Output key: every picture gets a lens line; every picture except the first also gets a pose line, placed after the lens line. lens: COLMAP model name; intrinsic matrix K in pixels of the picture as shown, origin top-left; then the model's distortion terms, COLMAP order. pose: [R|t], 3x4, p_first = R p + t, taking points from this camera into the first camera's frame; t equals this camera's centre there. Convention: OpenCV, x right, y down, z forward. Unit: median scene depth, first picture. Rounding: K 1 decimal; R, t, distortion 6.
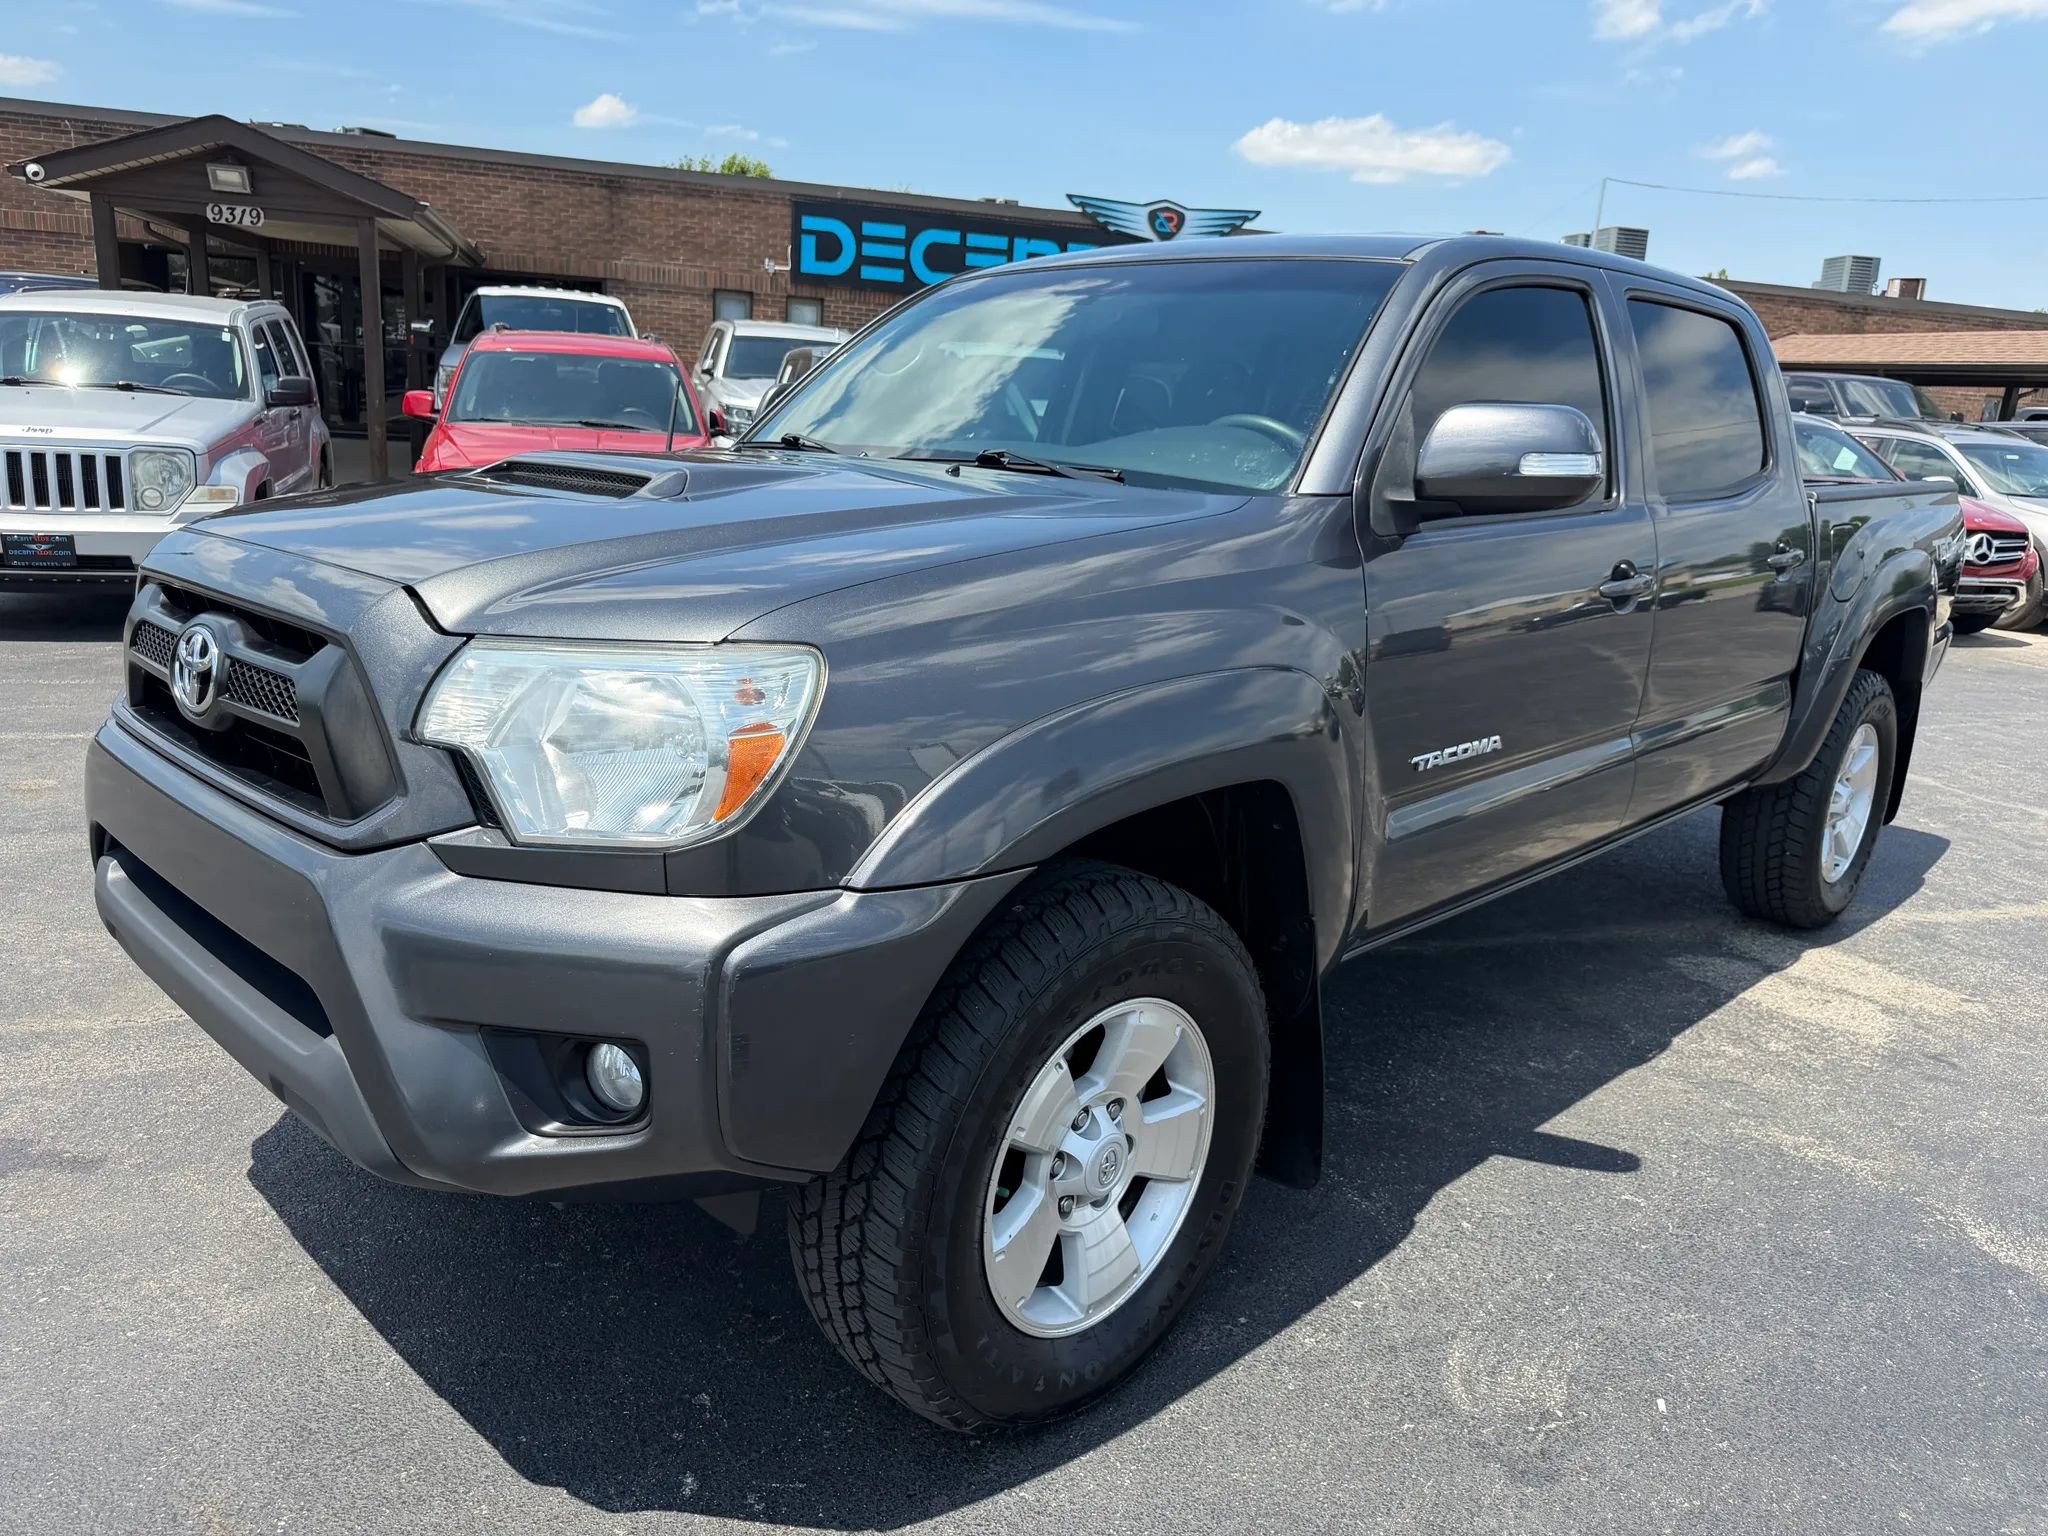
lens RADIAL K [[1522.1, 0, 1046.9], [0, 1522.1, 762.1], [0, 0, 1]] dist [0.004922, -0.010731]
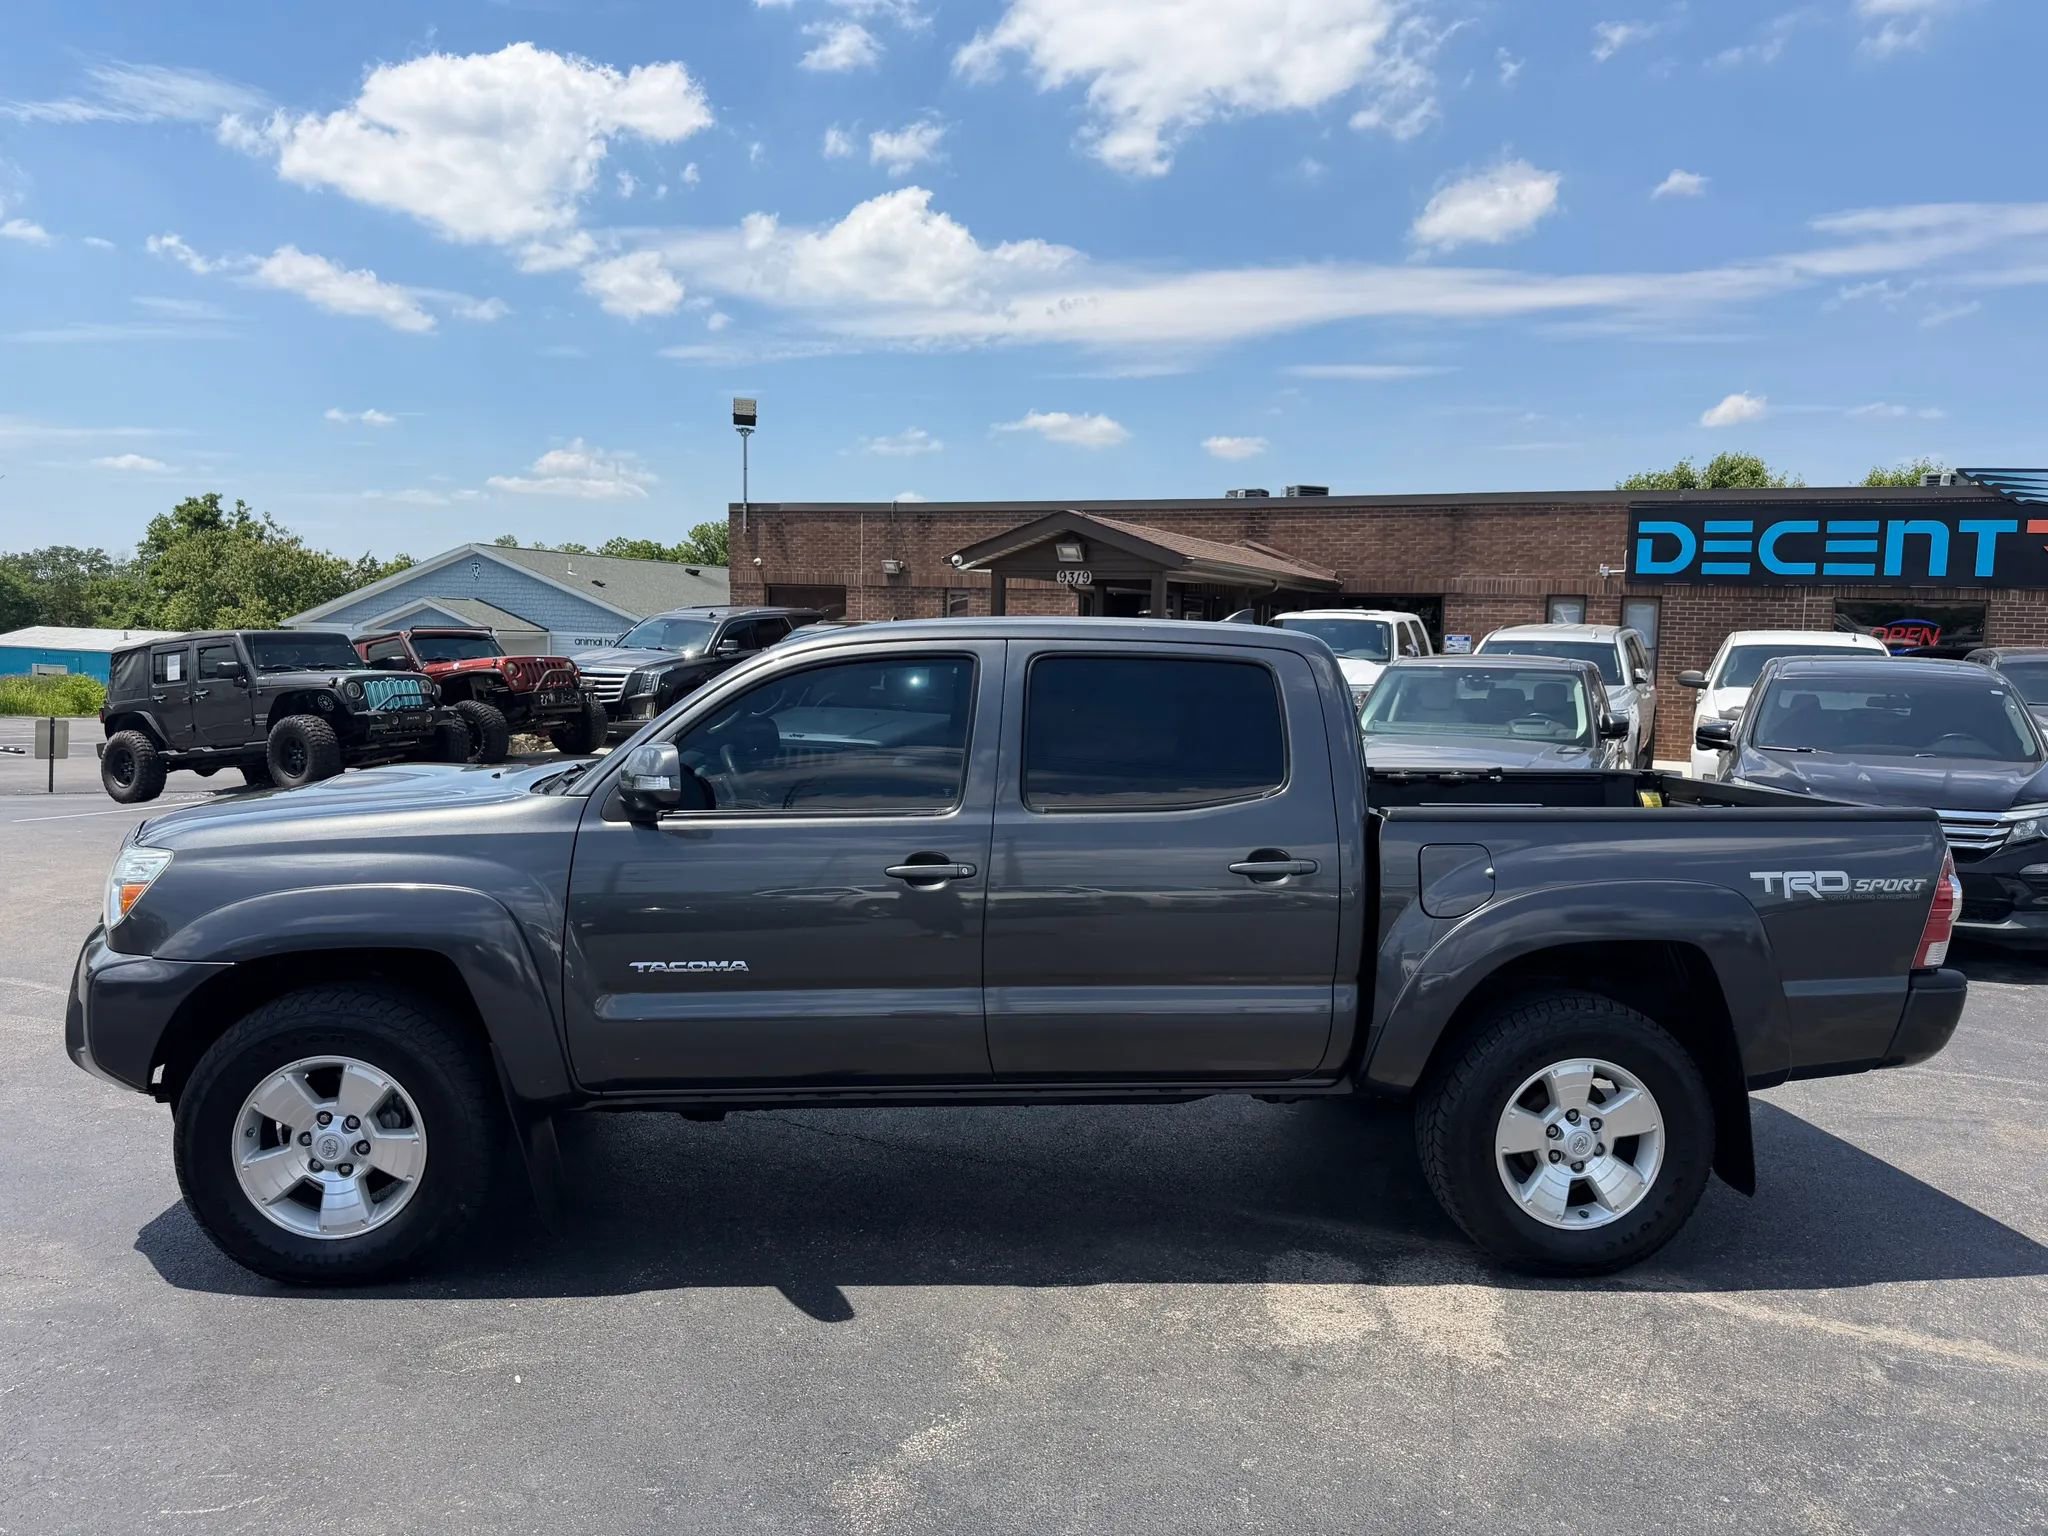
lens RADIAL K [[1525.8, 0, 1065.2], [0, 1525.8, 763.1], [0, 0, 1]] dist [0.011080, -0.017861]
pose [[0.736598, 0.014053, -0.676185, 0.275474], [-0.135416, 0.982604, -0.127093, -0.012630], [0.662636, 0.185183, 0.725687, 0.017509]]
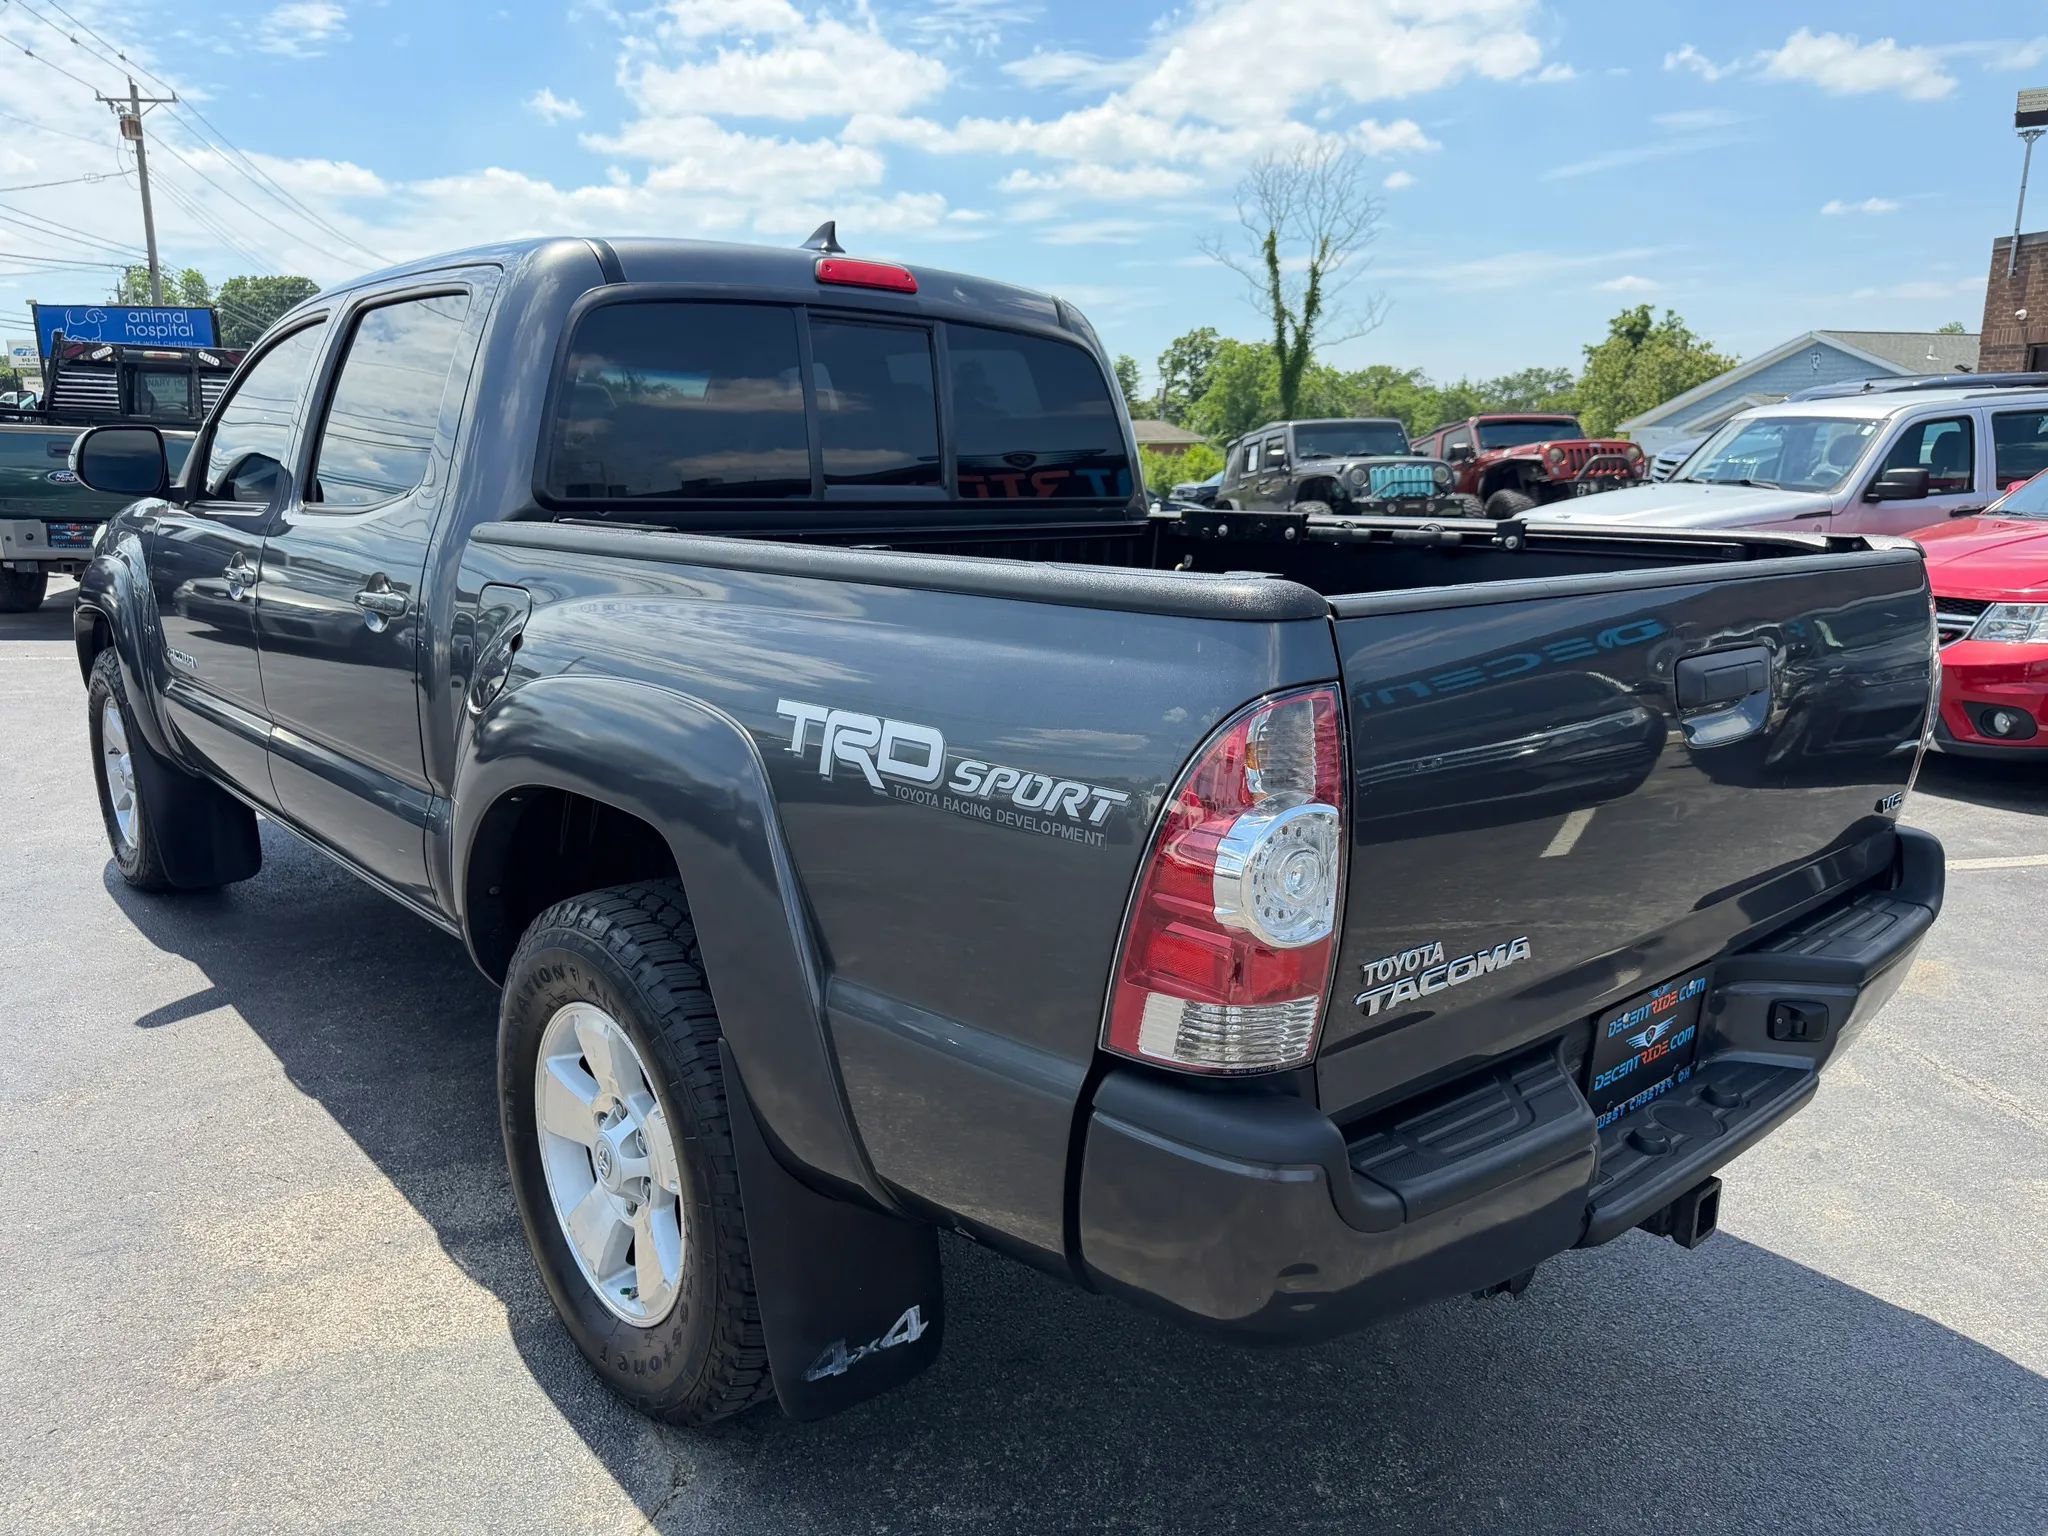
lens RADIAL K [[1525.8, 0, 1065.2], [0, 1525.8, 763.1], [0, 0, 1]] dist [0.011080, -0.017861]
pose [[-0.139541, 0.146661, -0.979295, 0.292809], [-0.235673, 0.955634, 0.176699, -0.068616], [0.961762, 0.255451, -0.098786, 0.351955]]
